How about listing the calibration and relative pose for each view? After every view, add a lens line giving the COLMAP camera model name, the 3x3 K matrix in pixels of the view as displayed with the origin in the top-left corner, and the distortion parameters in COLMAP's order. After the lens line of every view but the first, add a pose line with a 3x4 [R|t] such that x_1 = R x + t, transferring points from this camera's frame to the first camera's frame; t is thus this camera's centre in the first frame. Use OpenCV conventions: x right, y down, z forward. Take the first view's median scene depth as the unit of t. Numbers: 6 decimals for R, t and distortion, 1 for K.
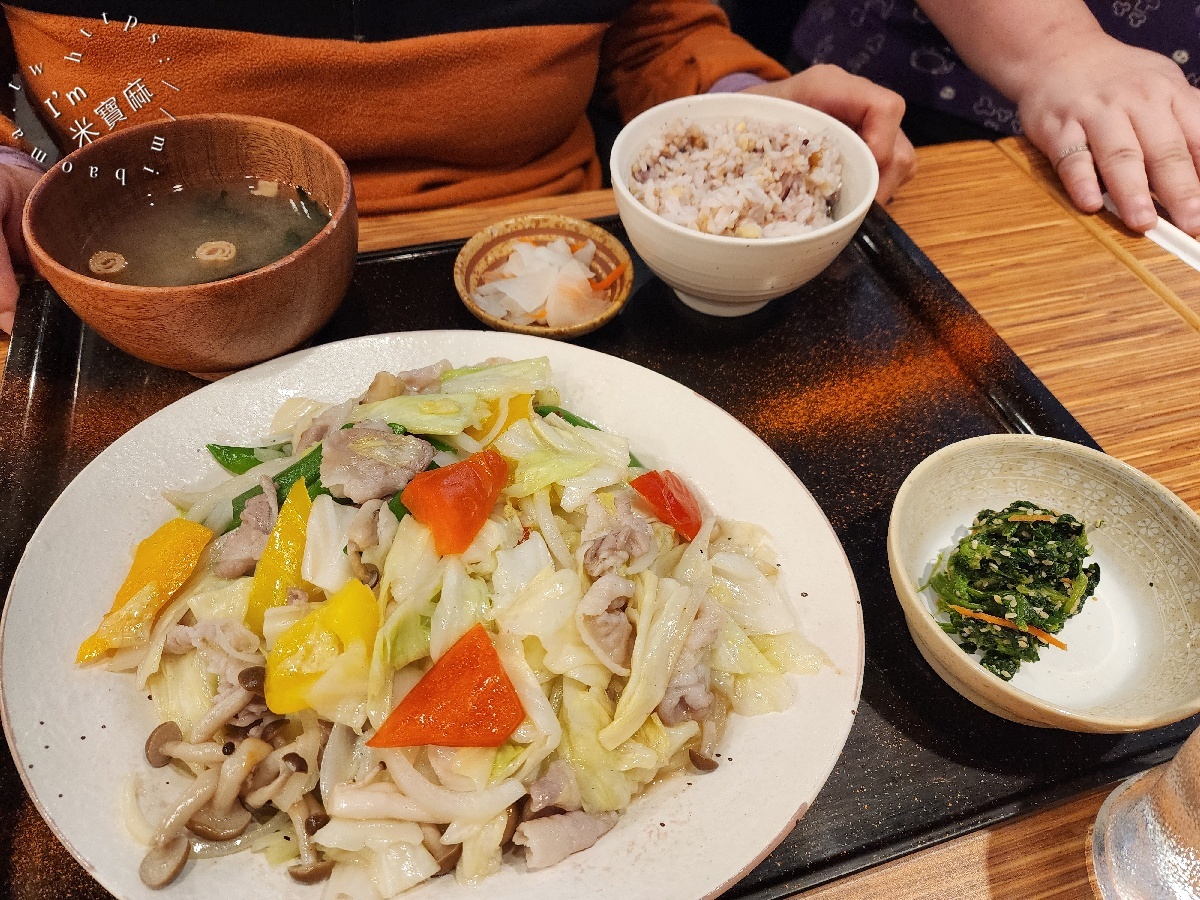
lens RADIAL K [[888.2, 0, 600.0], [0, 888.2, 450.0], [0, 0, 1]] dist [0.054187, -0.041853]
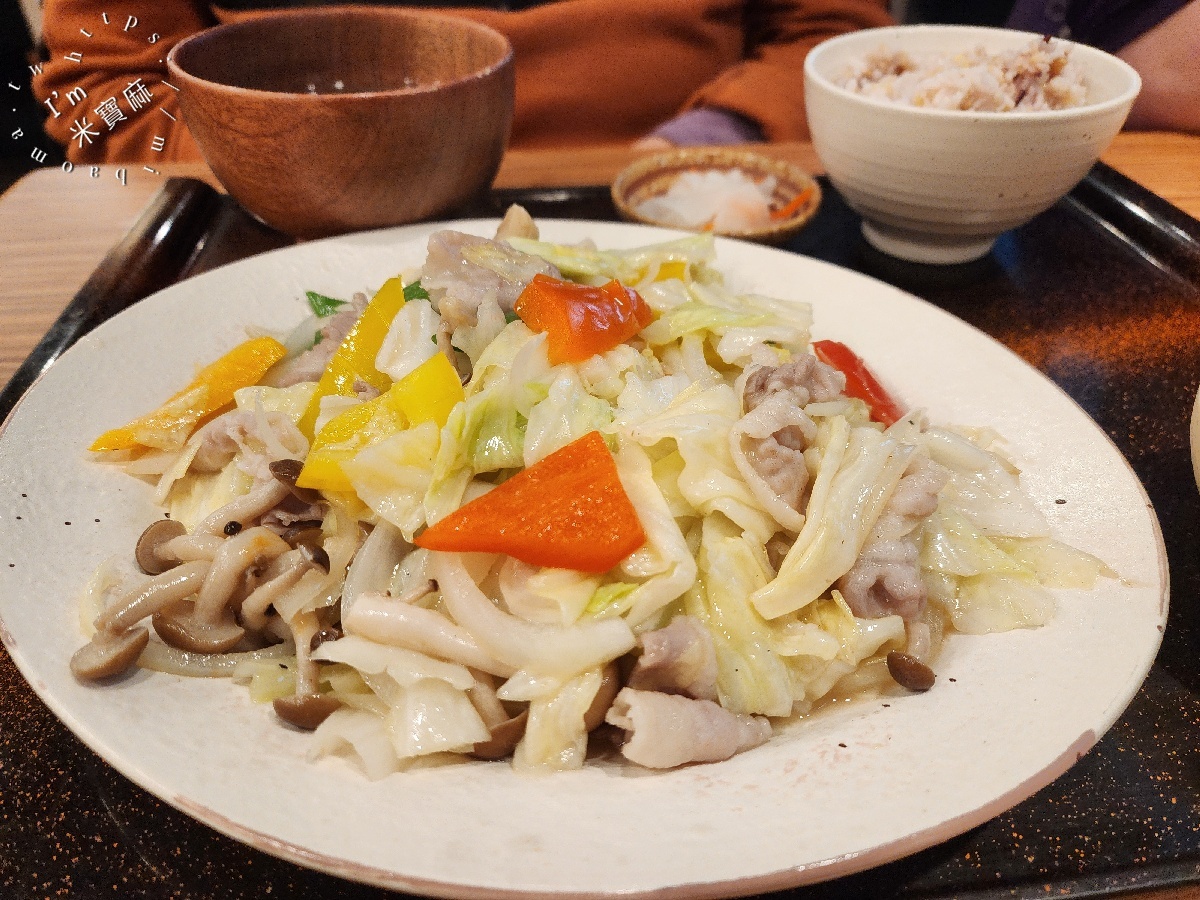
lens RADIAL K [[893.1, 0, 600.0], [0, 893.1, 450.0], [0, 0, 1]] dist [0.052749, -0.089671]
pose [[0.982551, 0.088331, -0.163683, -0.012105], [-0.122940, 0.968807, -0.215171, 0.362409], [0.139571, 0.231540, 0.962761, 0.312117]]
